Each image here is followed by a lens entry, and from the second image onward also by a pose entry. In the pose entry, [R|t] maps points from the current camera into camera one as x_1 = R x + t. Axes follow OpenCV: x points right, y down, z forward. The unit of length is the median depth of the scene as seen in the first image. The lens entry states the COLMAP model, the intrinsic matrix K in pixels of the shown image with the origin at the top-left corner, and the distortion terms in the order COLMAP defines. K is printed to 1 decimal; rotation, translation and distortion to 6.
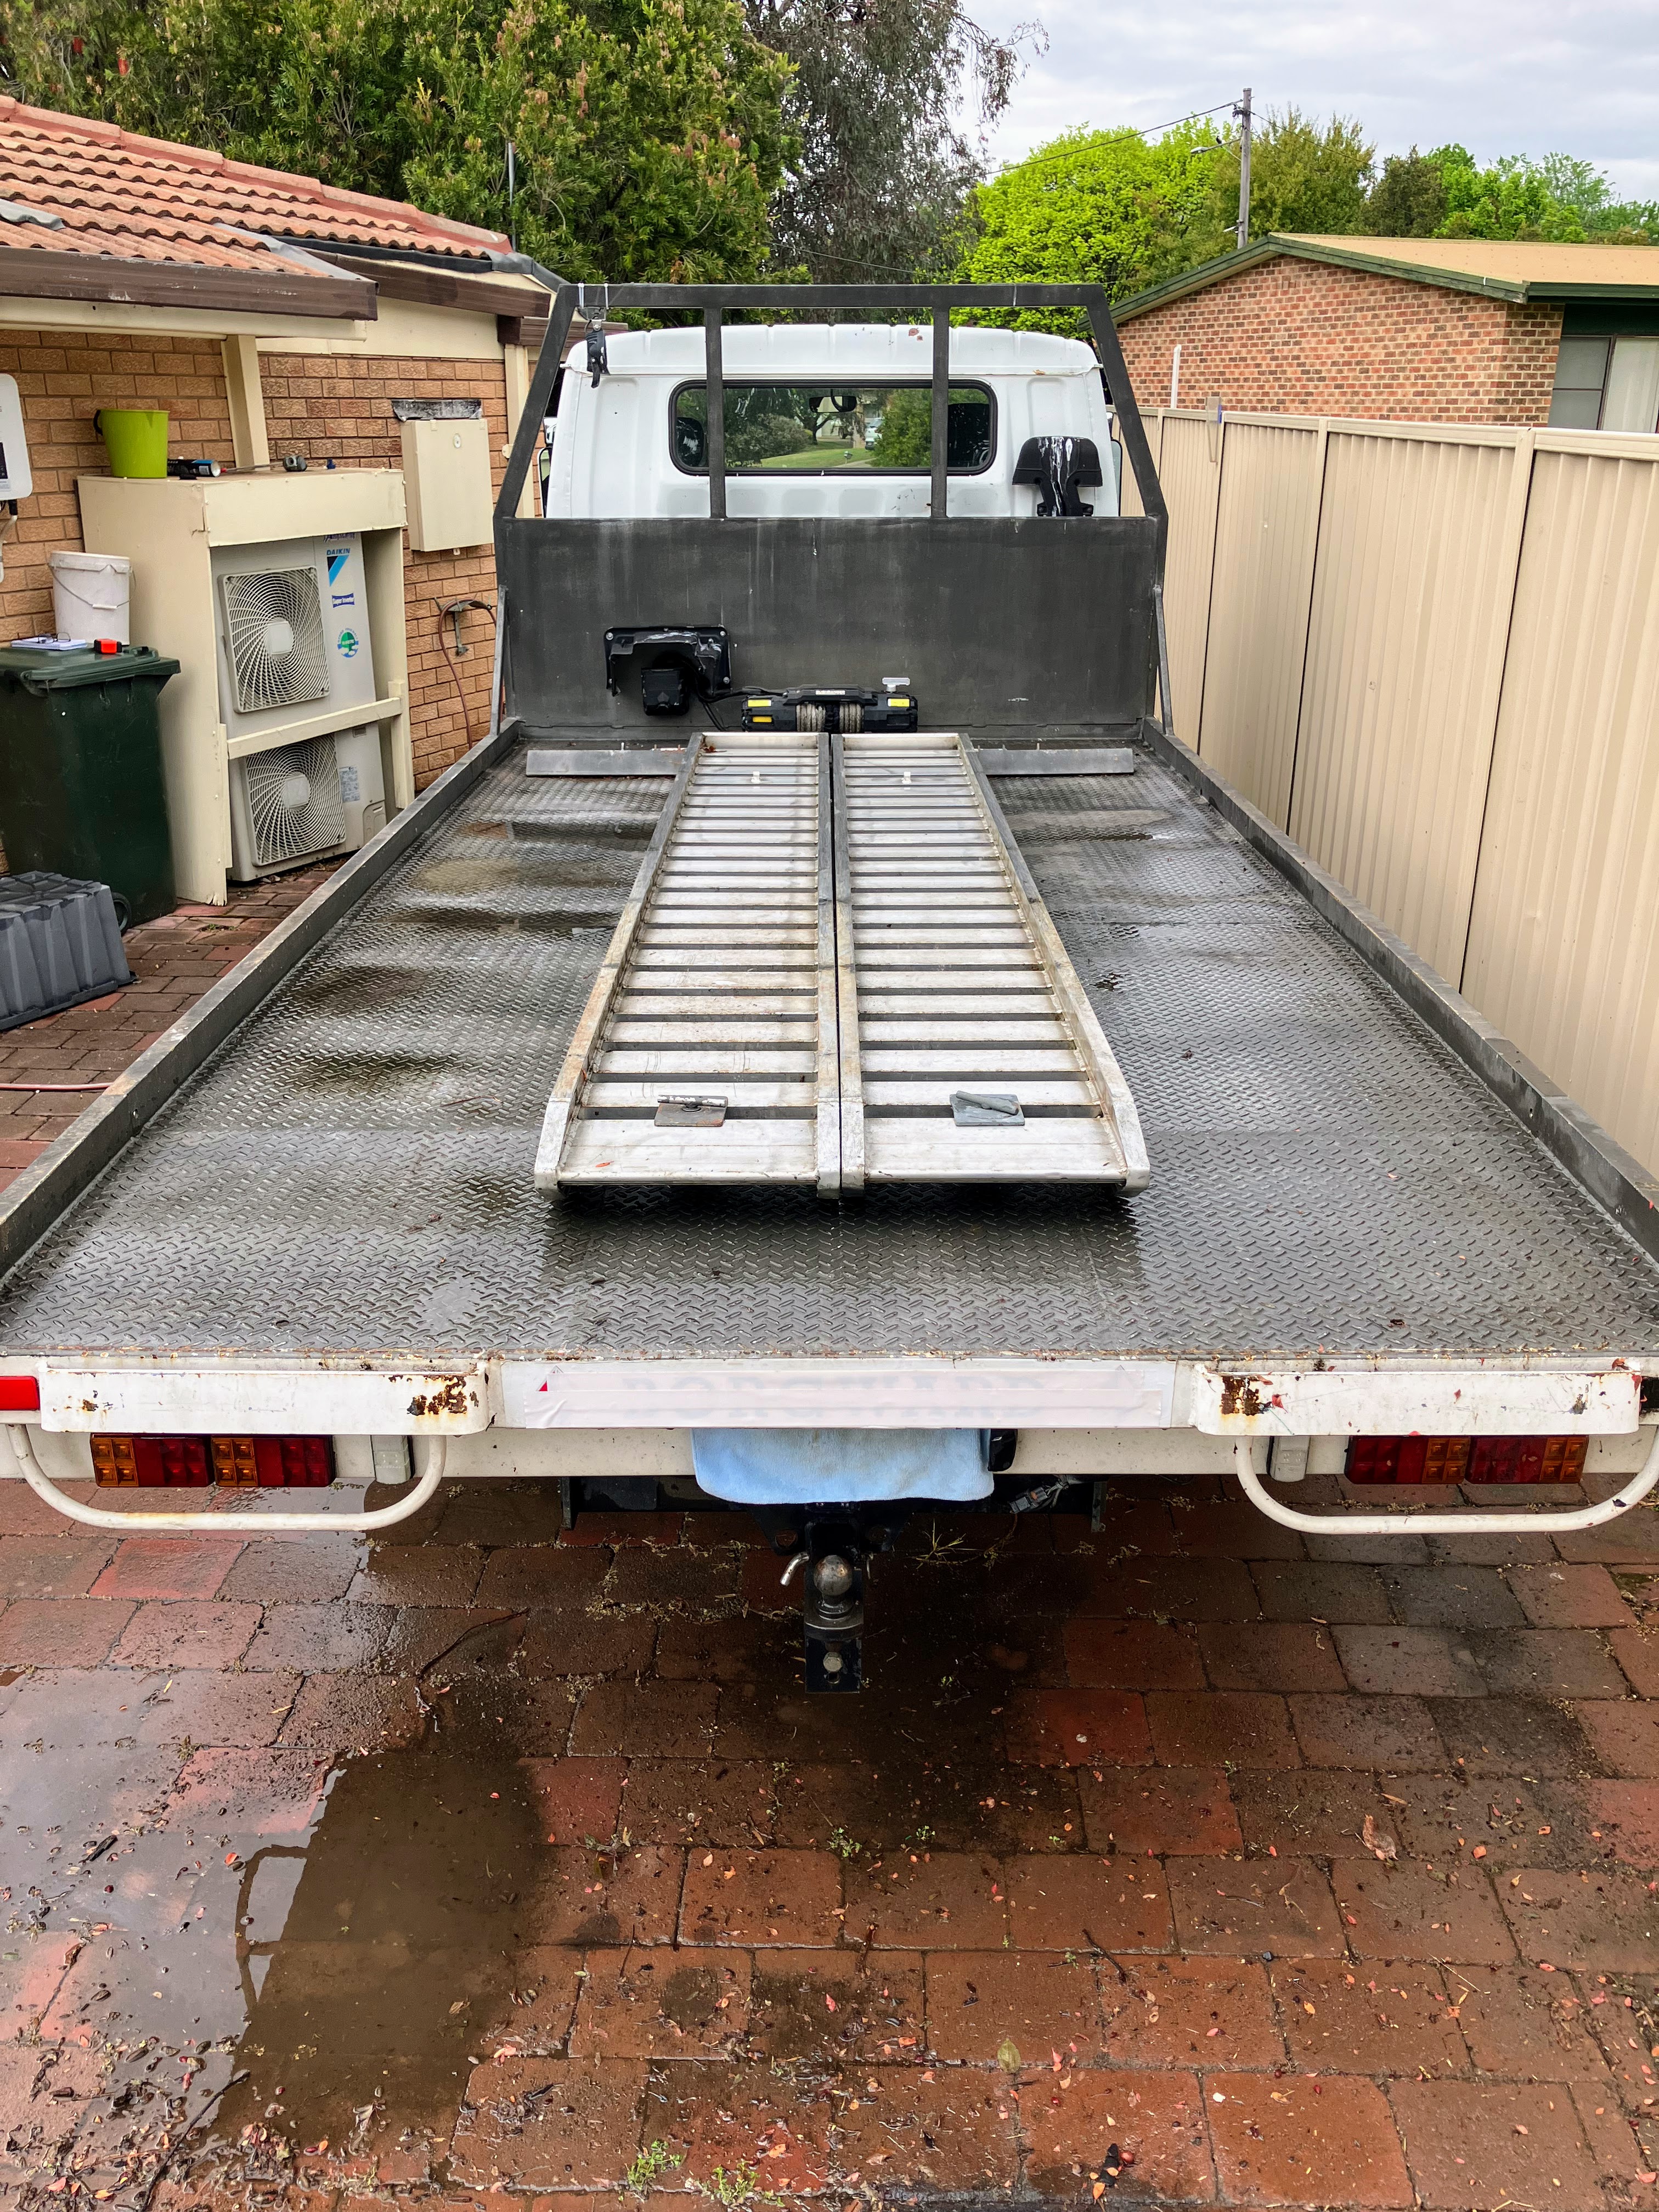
lens RADIAL K [[1789.2, 0, 829.5], [0, 1789.2, 1106.0], [0, 0, 1]] dist [0.004824, 0.004220]
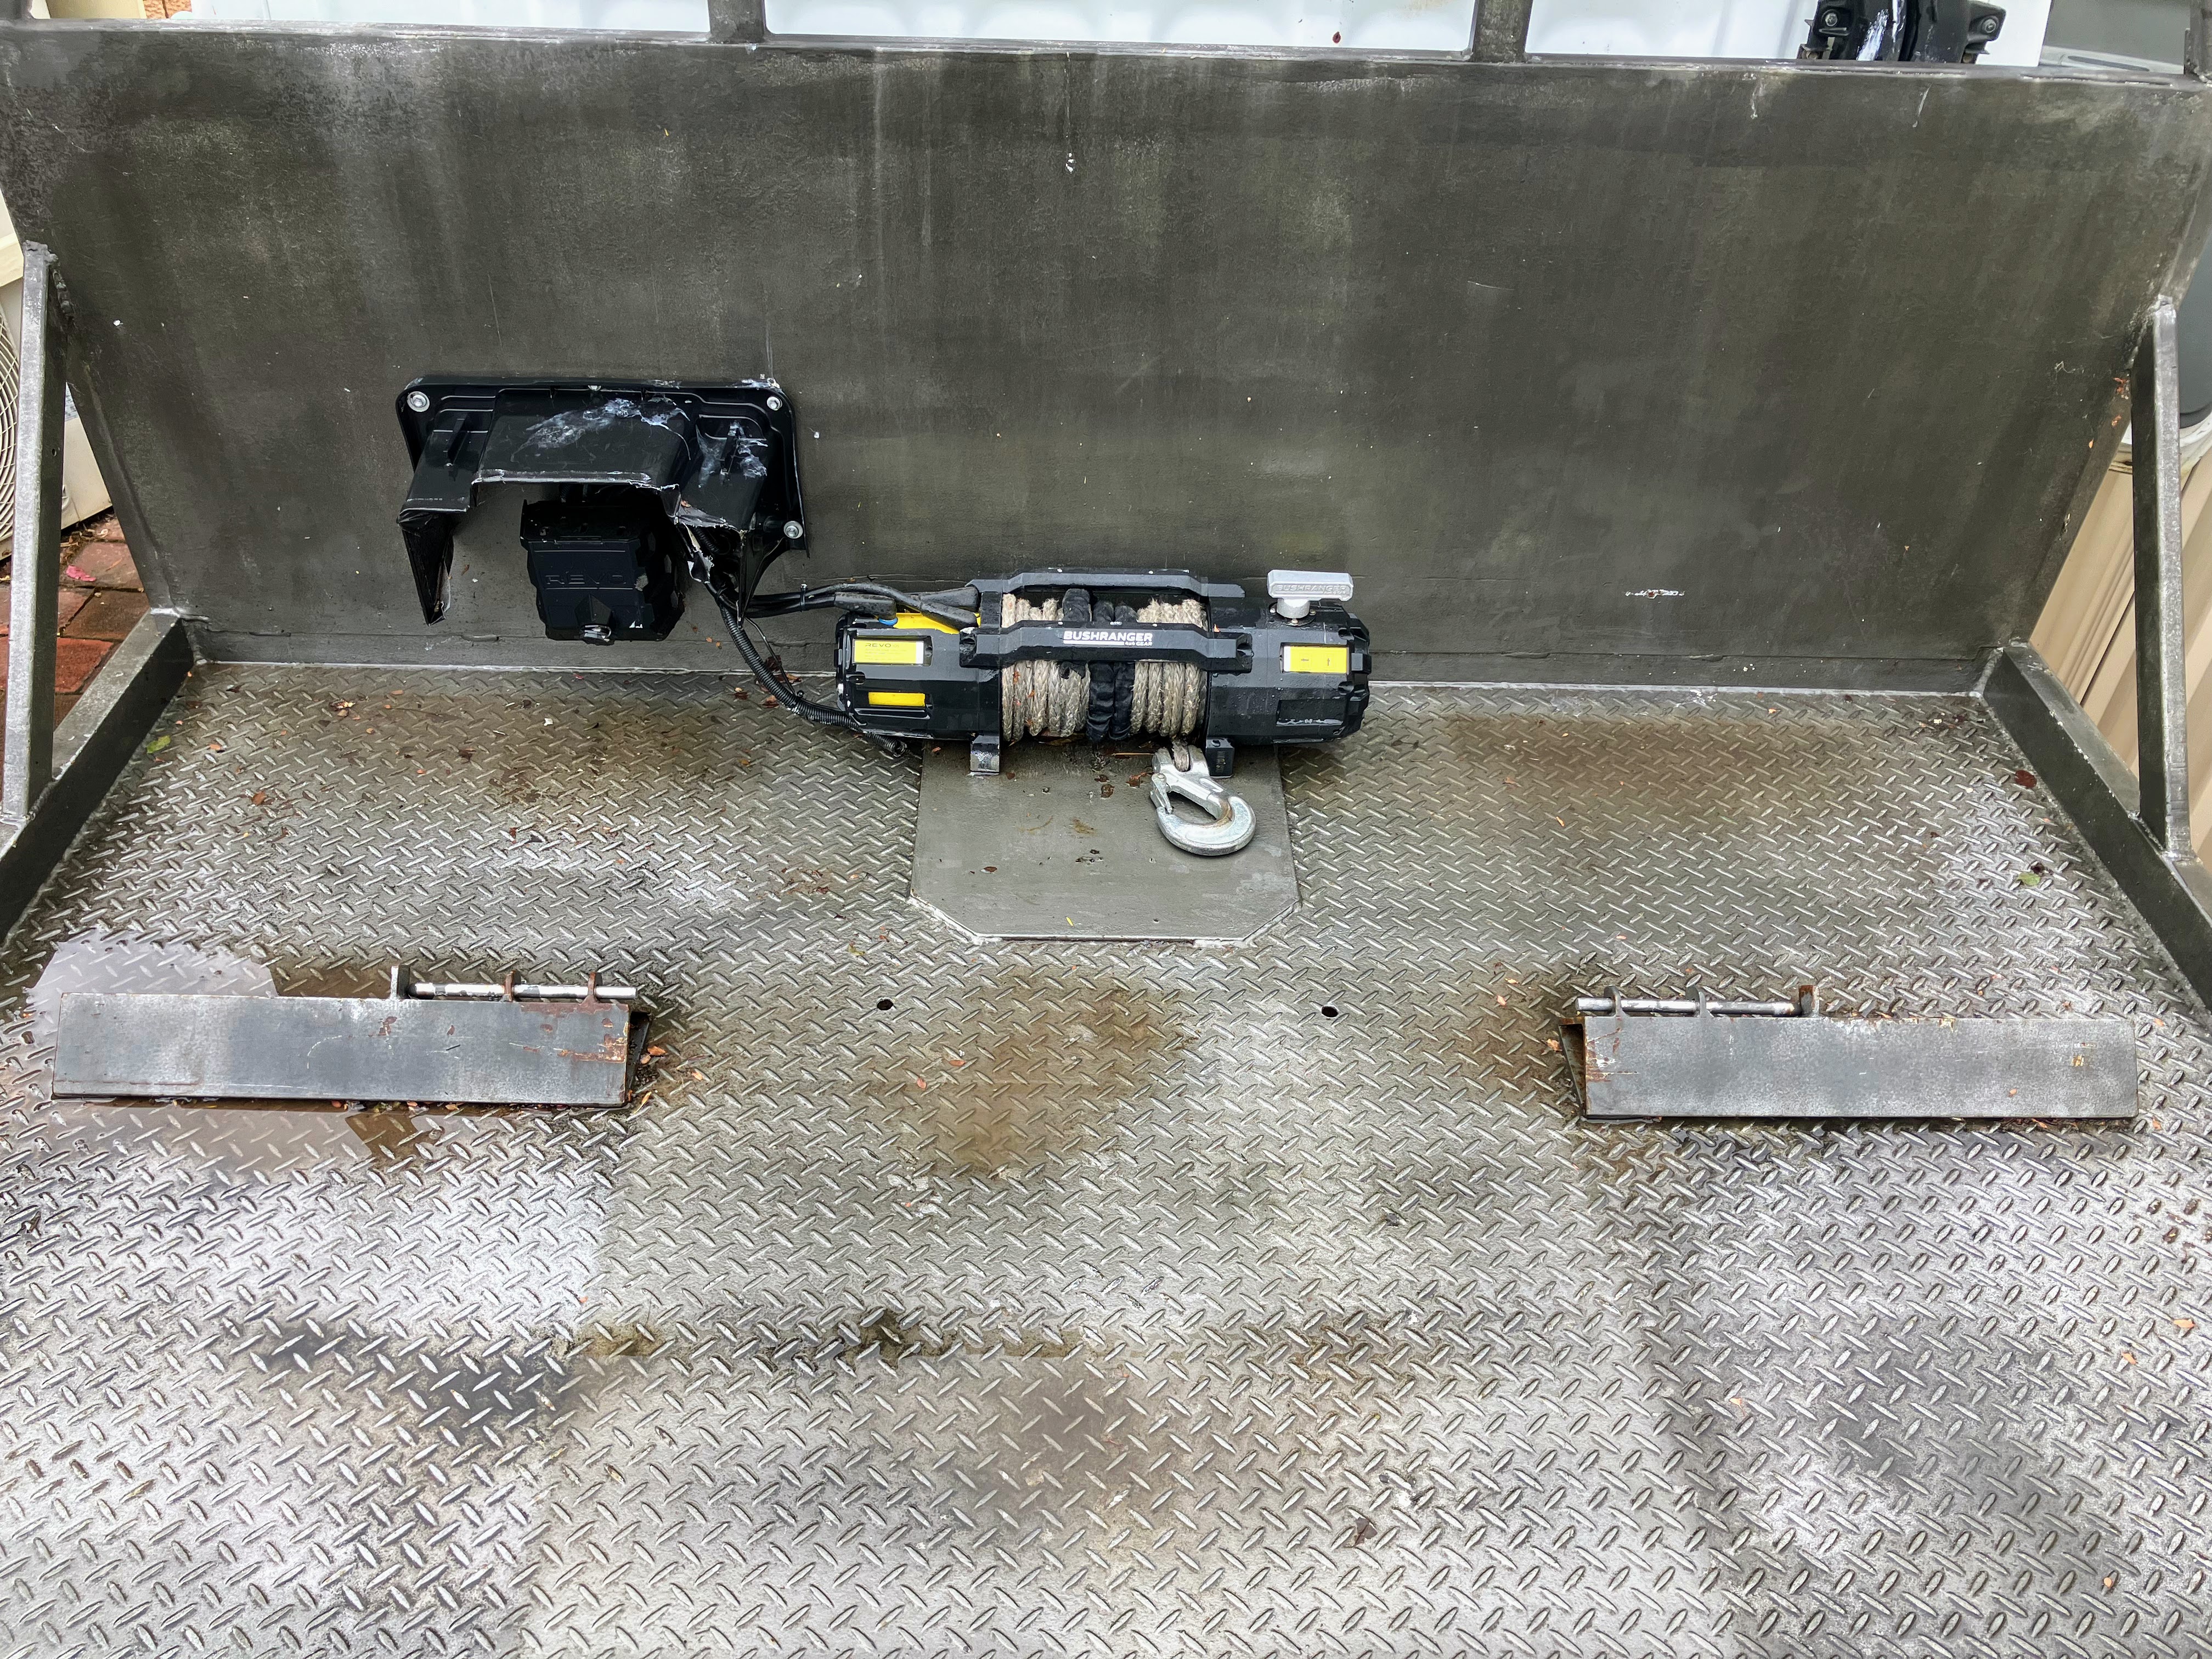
lens RADIAL K [[1780.3, 0, 1060.0], [0, 1780.3, 829.2], [0, 0, 1]] dist [-0.008399, -0.005145]
pose [[0.999751, 0.017281, 0.014137, -0.007952], [-0.020792, 0.951325, 0.307486, -0.196904], [-0.008136, -0.307703, 0.951448, 0.457093]]
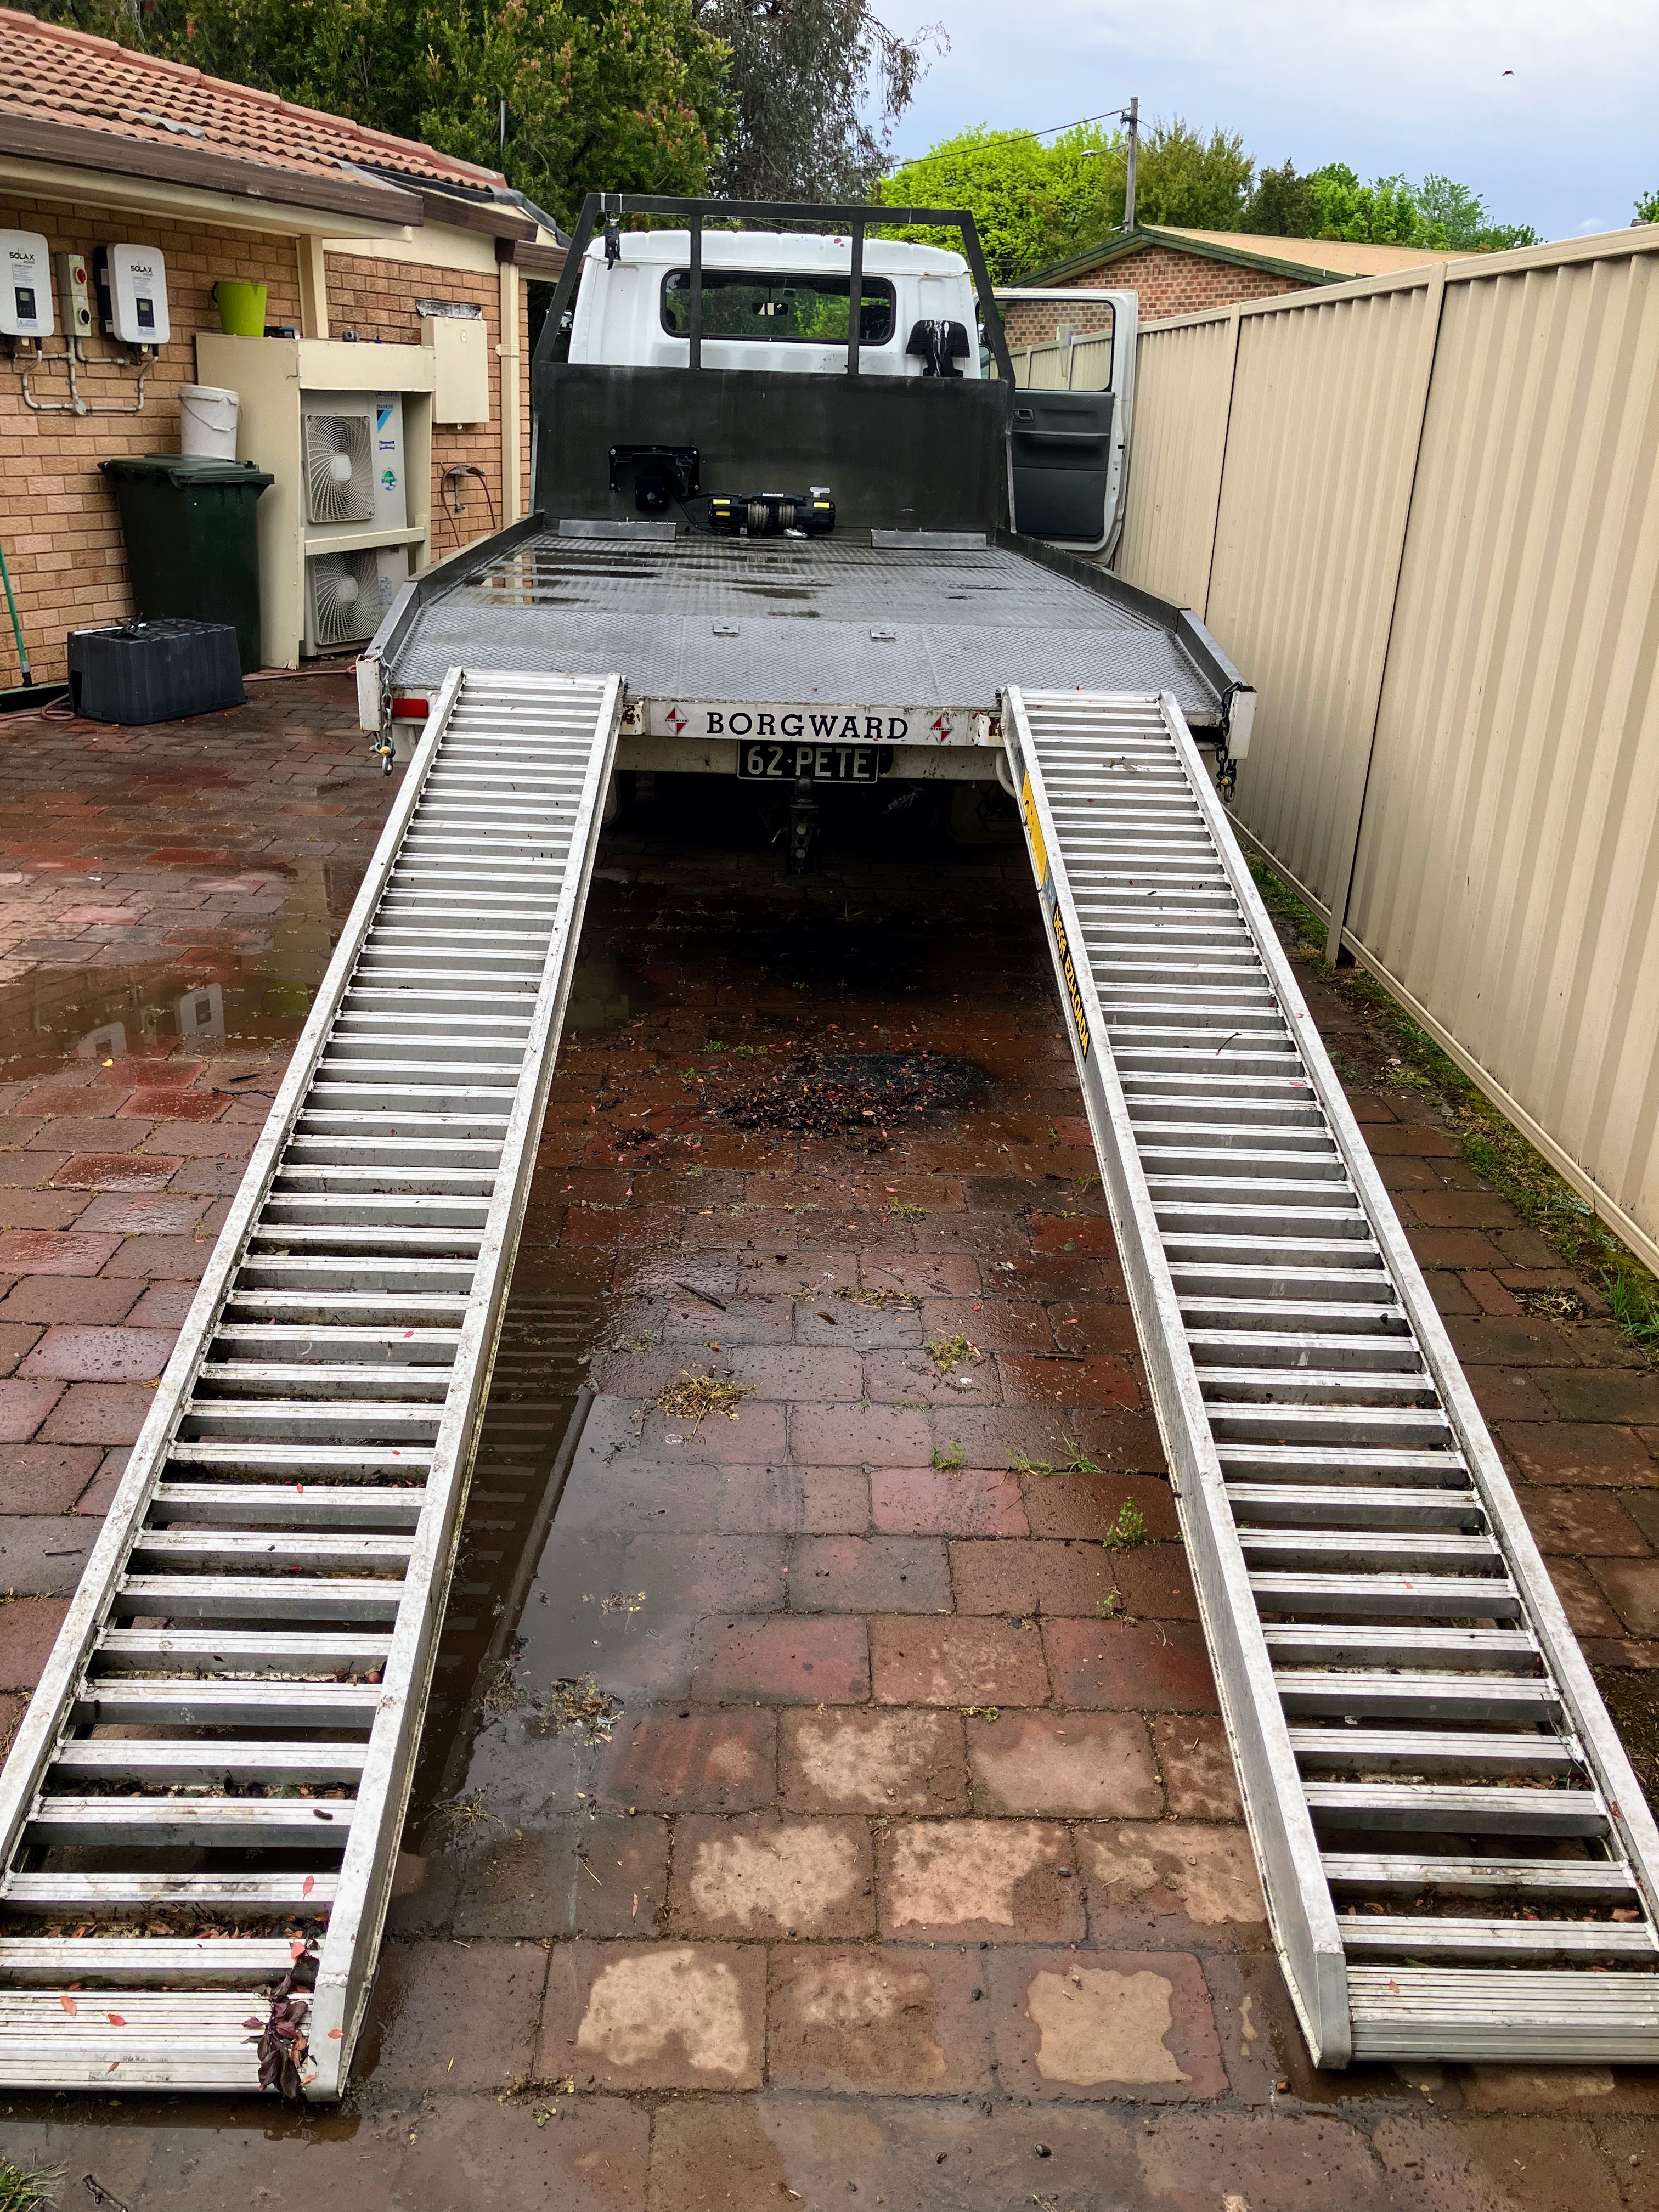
lens RADIAL K [[1810.6, 0, 806.1], [0, 1810.6, 1108.4], [0, 0, 1]] dist [0.000854, 0.001471]
pose [[0.998446, 0.020023, 0.052002, -0.025102], [-0.019951, 0.999799, -0.001907, 0.165972], [-0.052030, 0.000866, 0.998645, -0.273989]]
